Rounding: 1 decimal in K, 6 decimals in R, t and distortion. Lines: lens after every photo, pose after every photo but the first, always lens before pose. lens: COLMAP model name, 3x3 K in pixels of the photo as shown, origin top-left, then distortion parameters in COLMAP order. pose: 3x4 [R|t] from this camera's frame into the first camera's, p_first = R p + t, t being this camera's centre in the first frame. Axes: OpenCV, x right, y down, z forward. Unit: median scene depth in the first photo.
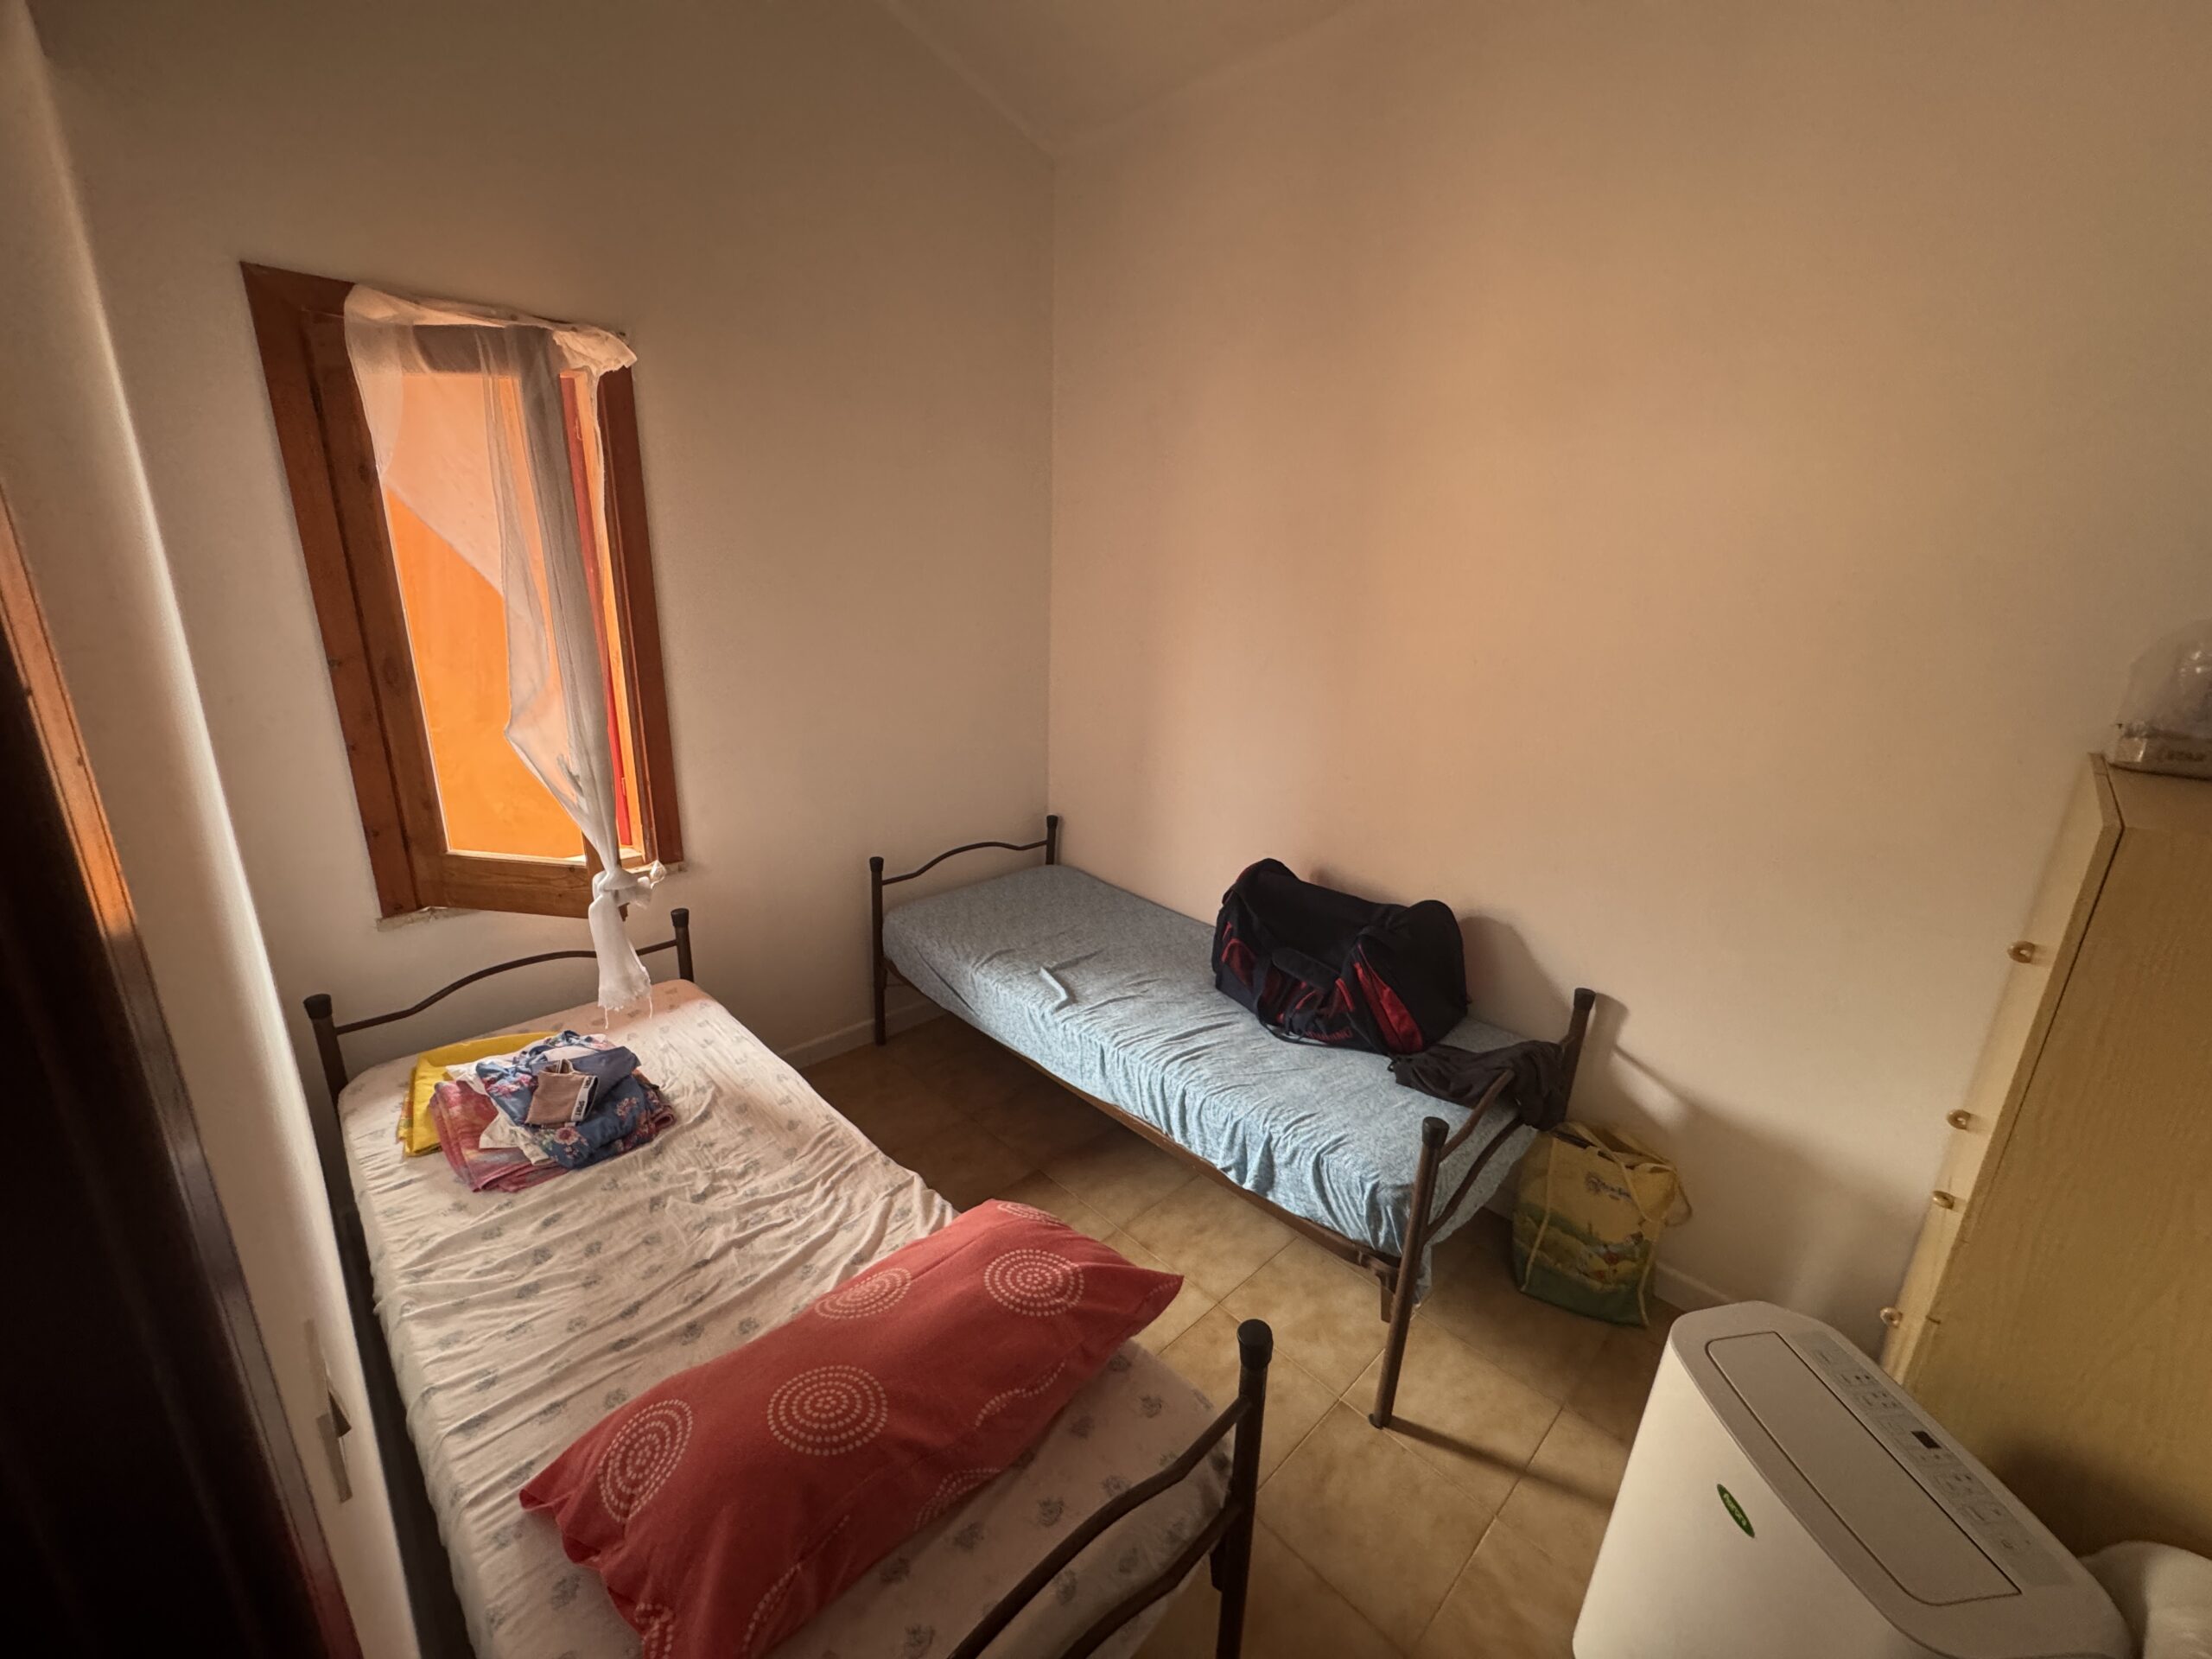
lens RADIAL K [[880.5, 0, 1107.5], [0, 880.5, 830.8], [0, 0, 1]] dist [-0.004787, 0.000492]
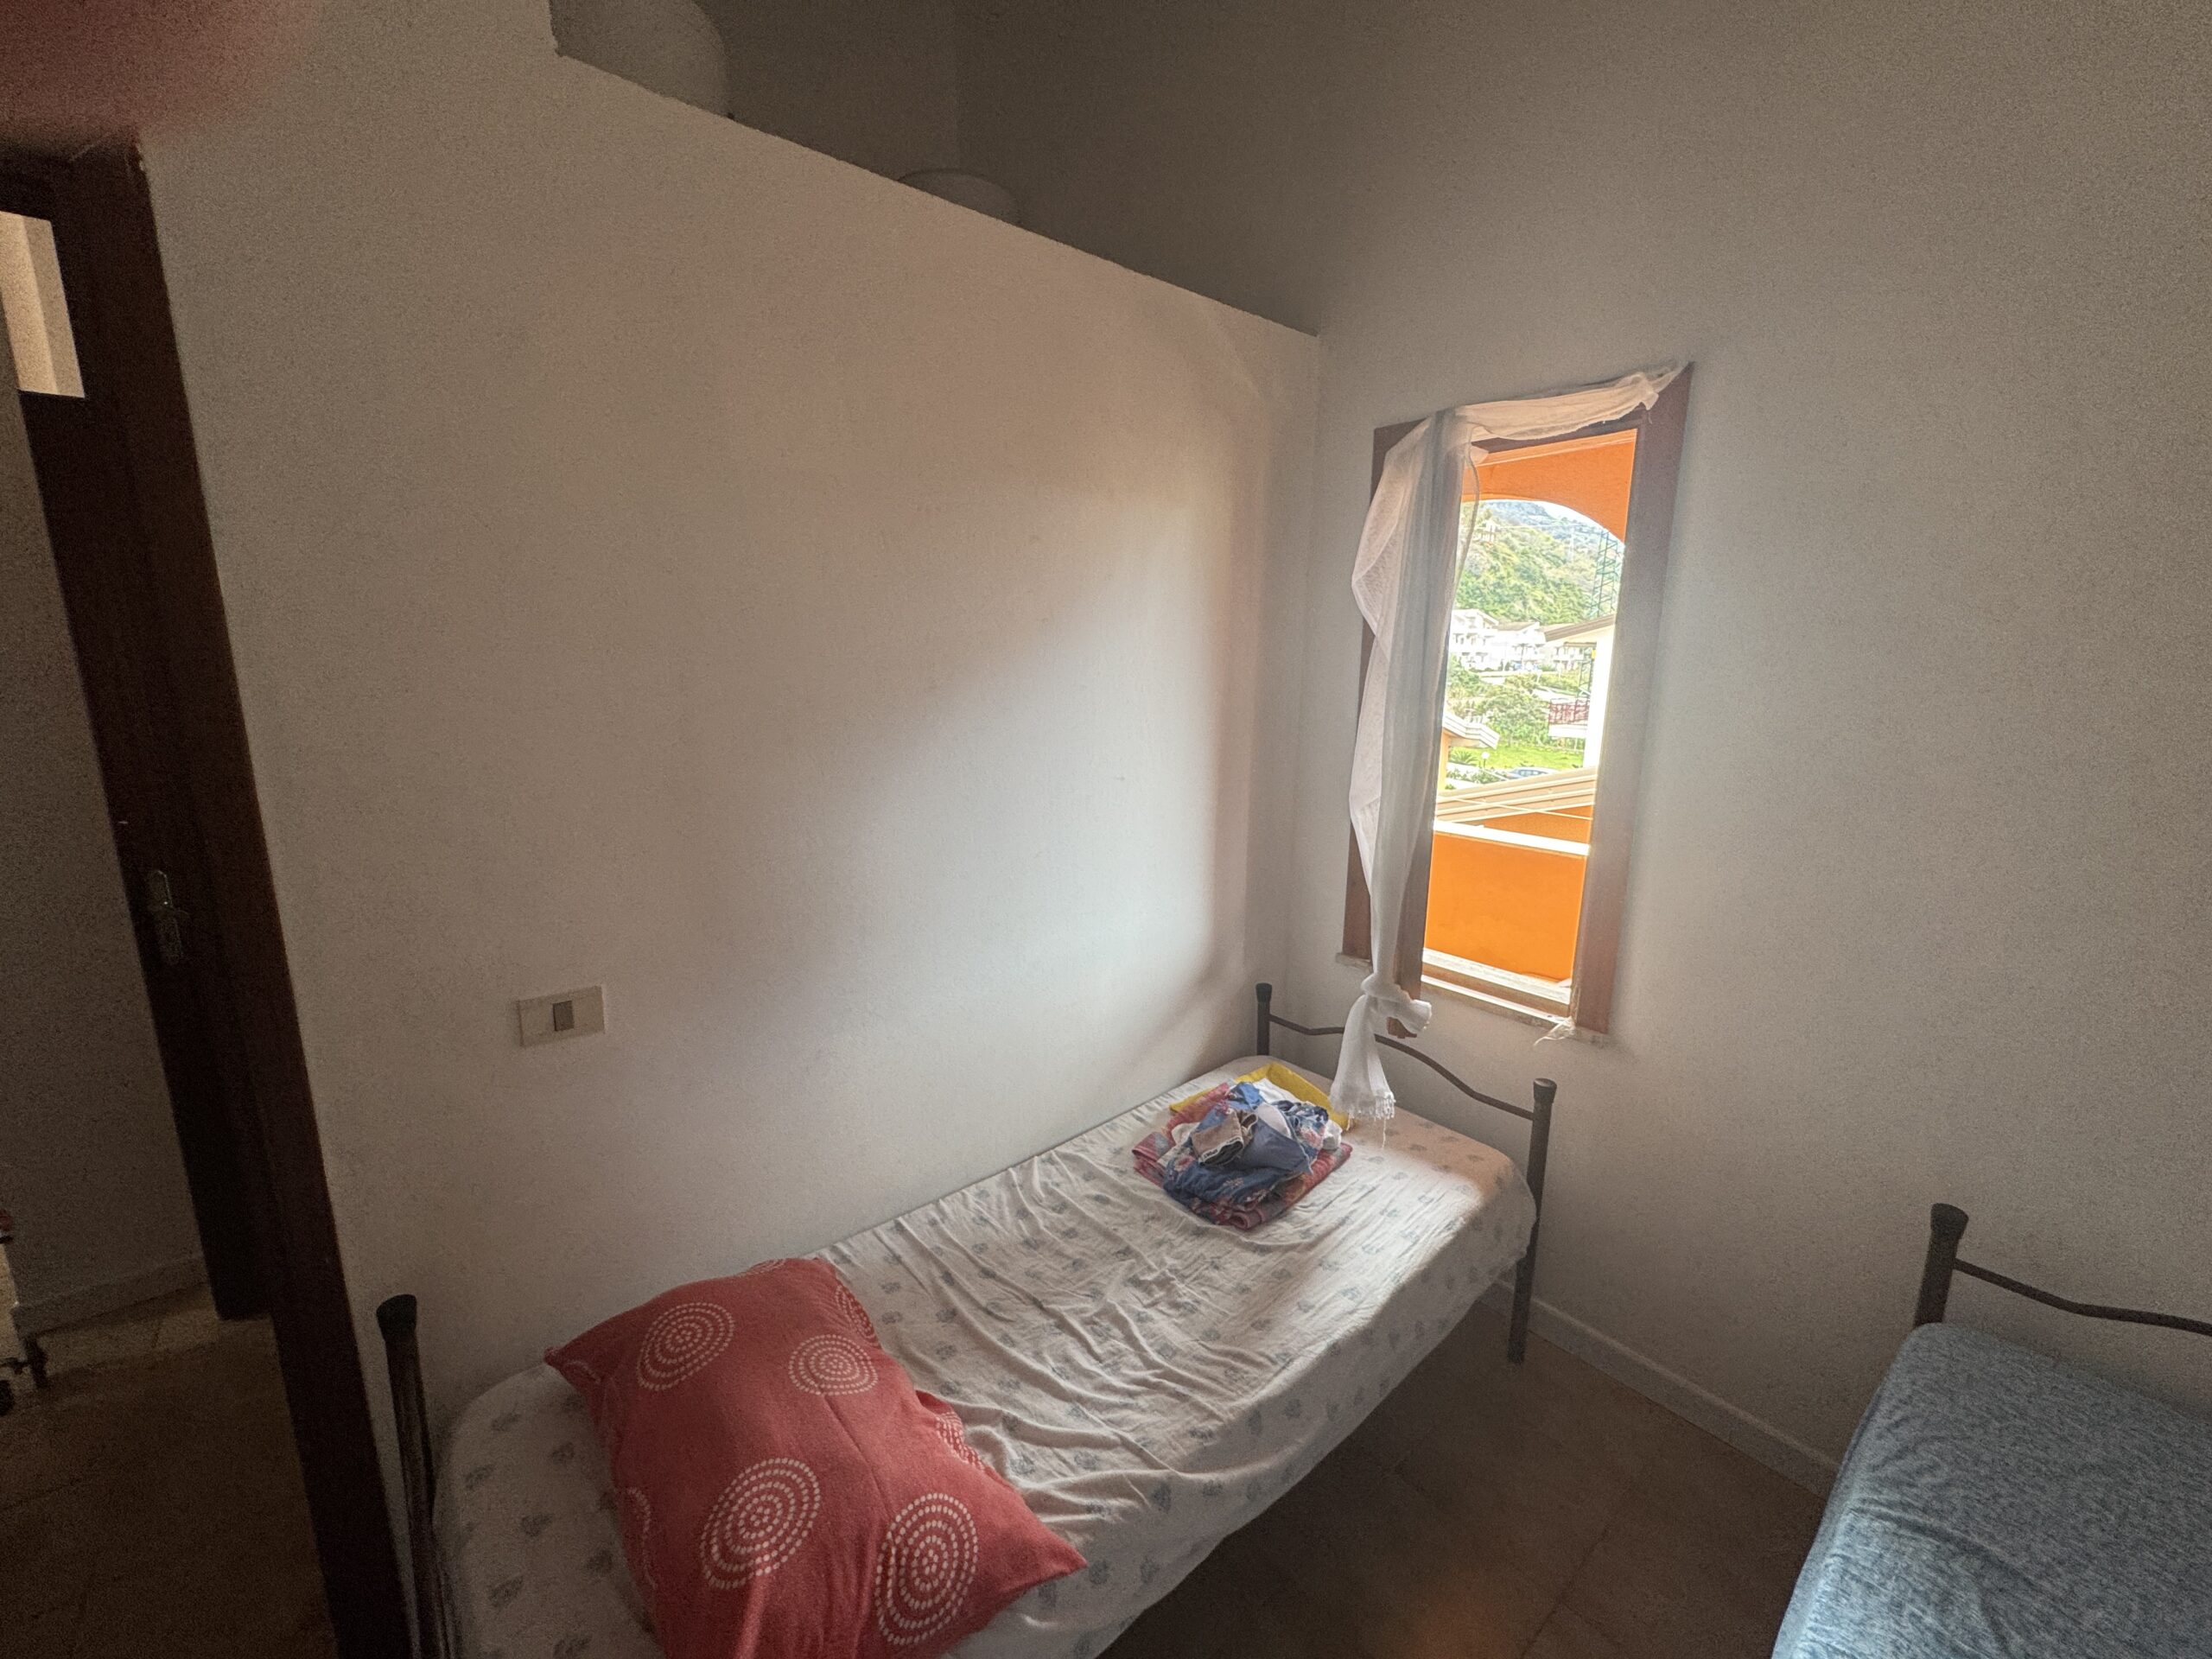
lens RADIAL K [[880.5, 0, 1110.0], [0, 880.5, 824.9], [0, 0, 1]] dist [-0.004787, 0.000492]
pose [[-0.066160, 0.162888, -0.984424, 0.431686], [-0.290970, 0.940557, 0.175185, -0.231581], [0.954442, 0.298028, -0.014832, 0.848647]]
